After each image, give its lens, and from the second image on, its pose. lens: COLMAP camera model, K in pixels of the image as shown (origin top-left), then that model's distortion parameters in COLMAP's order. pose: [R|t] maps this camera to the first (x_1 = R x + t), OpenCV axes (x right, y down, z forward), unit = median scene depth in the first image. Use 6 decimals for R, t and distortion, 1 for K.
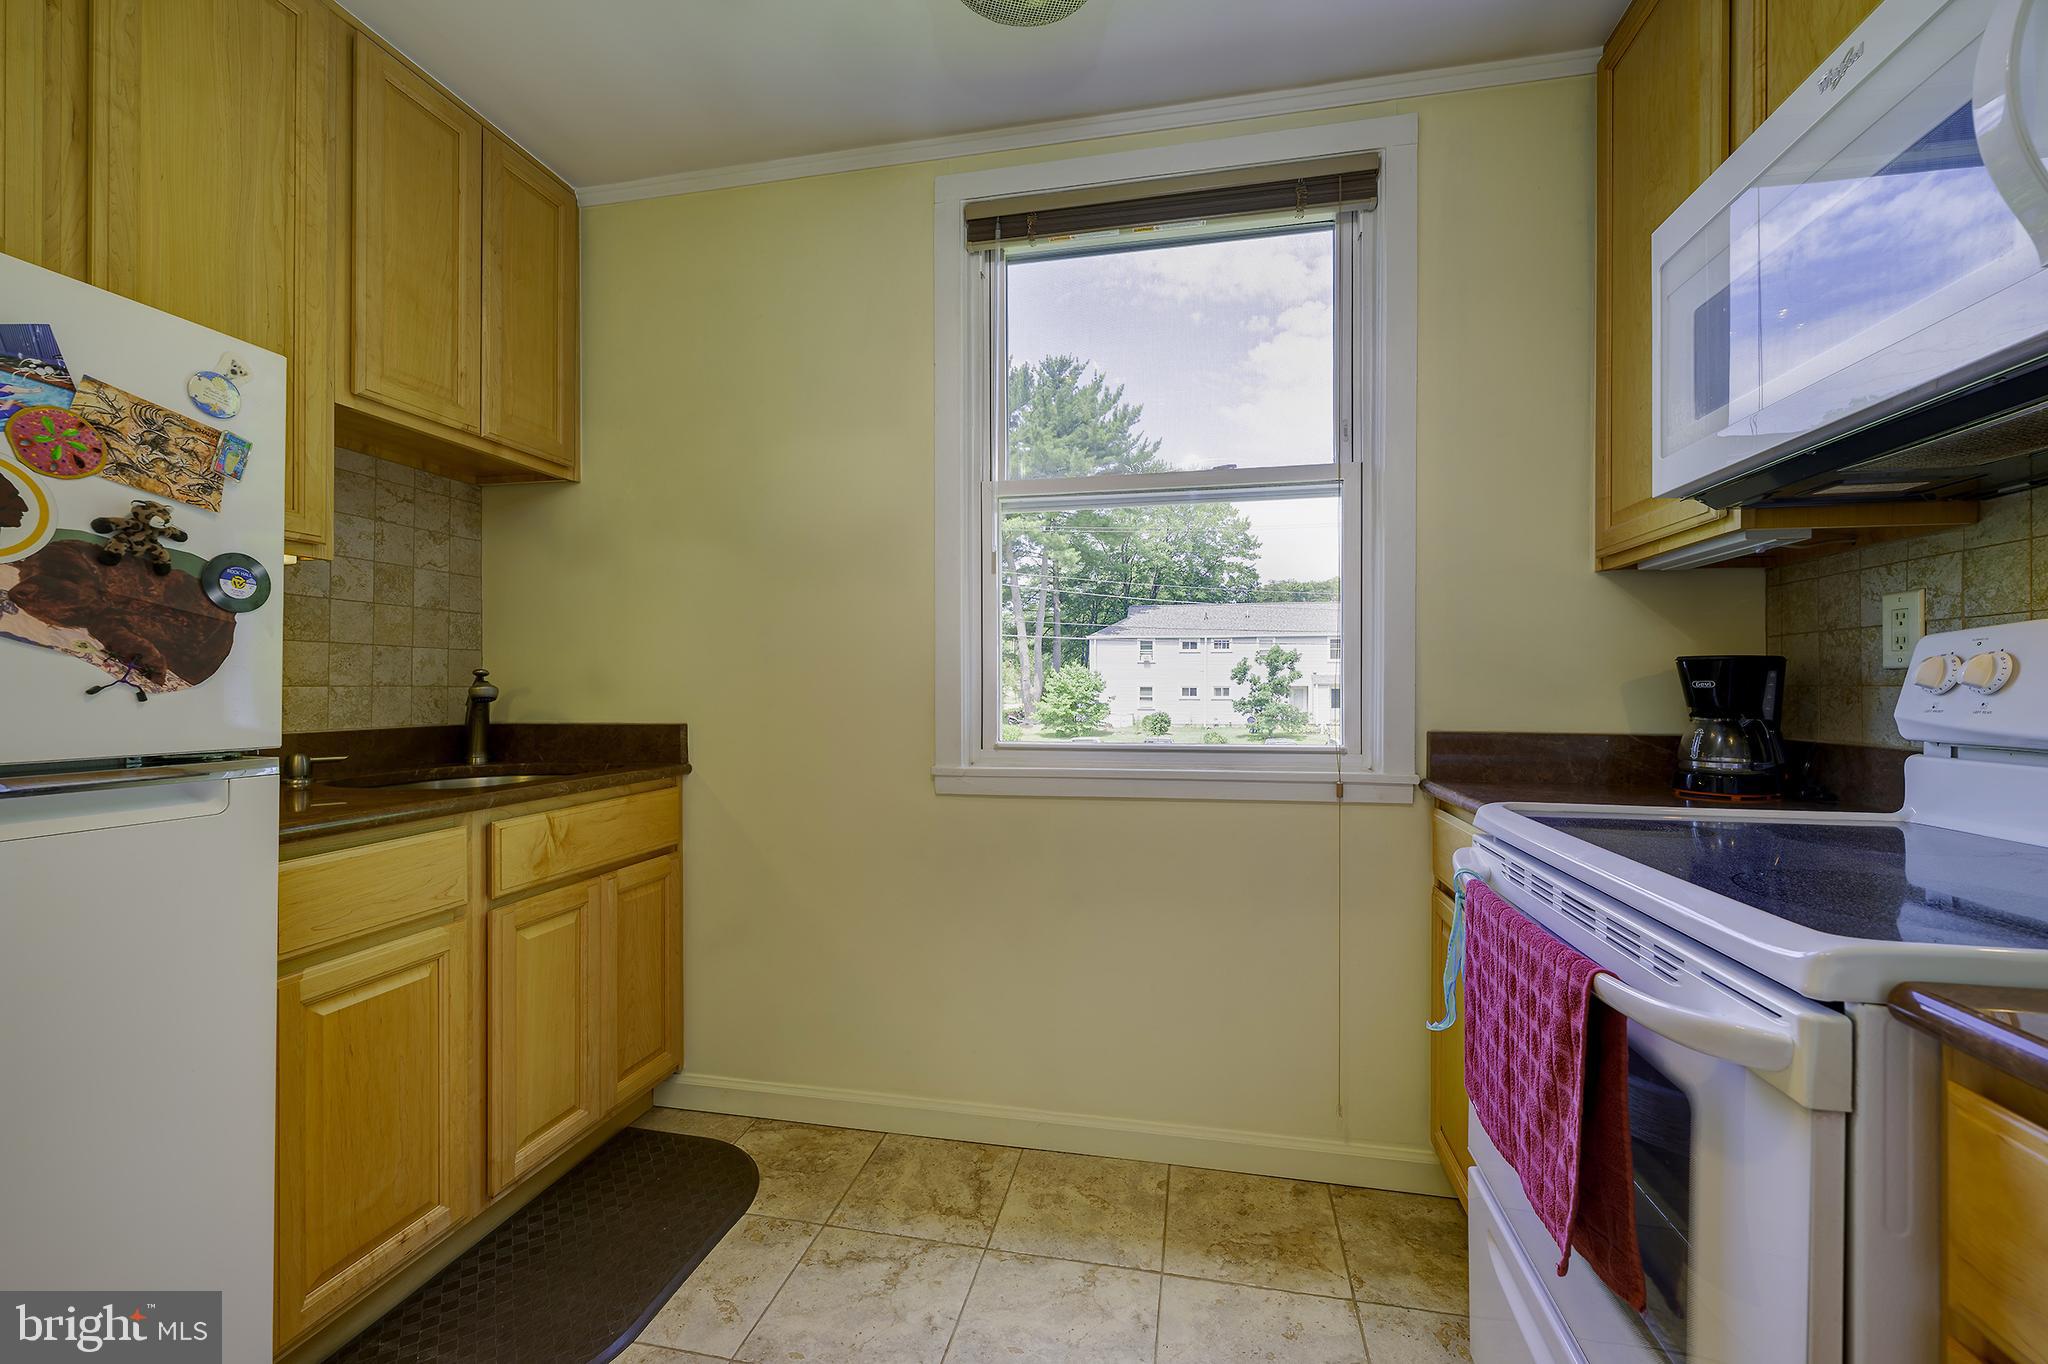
lens RADIAL K [[814.9, 0, 1062.1], [0, 814.9, 686.8], [0, 0, 1]] dist [-0.000398, -0.000235]
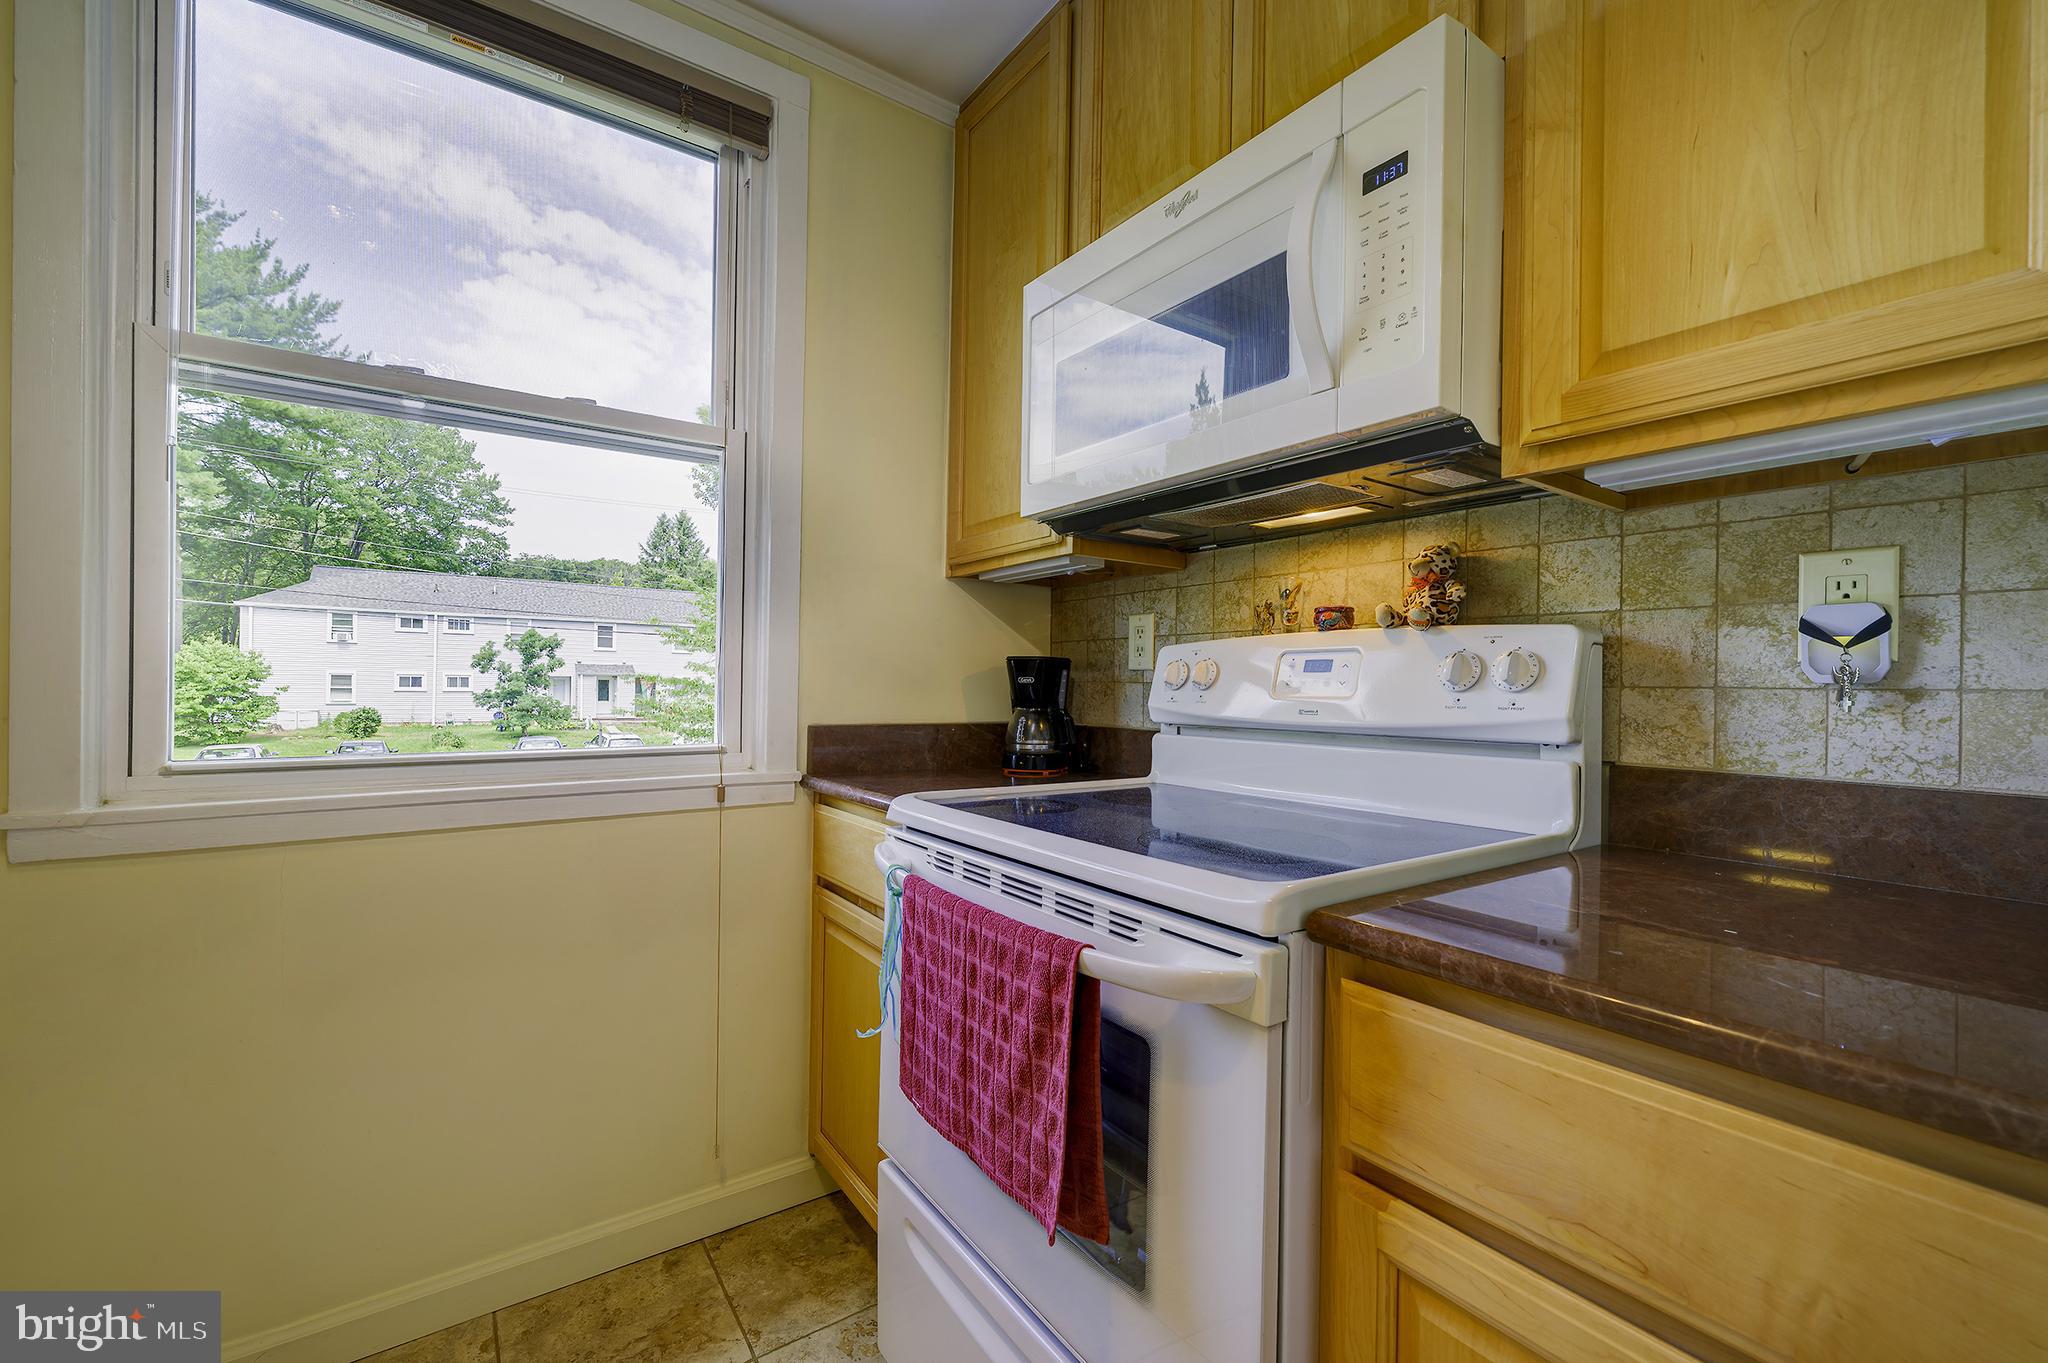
lens RADIAL K [[833.7, 0, 1026.6], [0, 833.7, 685.6], [0, 0, 1]] dist [-0.002861, -0.000403]
pose [[0.700151, 0.006610, 0.713964, -0.078053], [-0.012583, 0.999916, 0.003083, 0.001237], [-0.713884, -0.011142, 0.700176, 0.125141]]
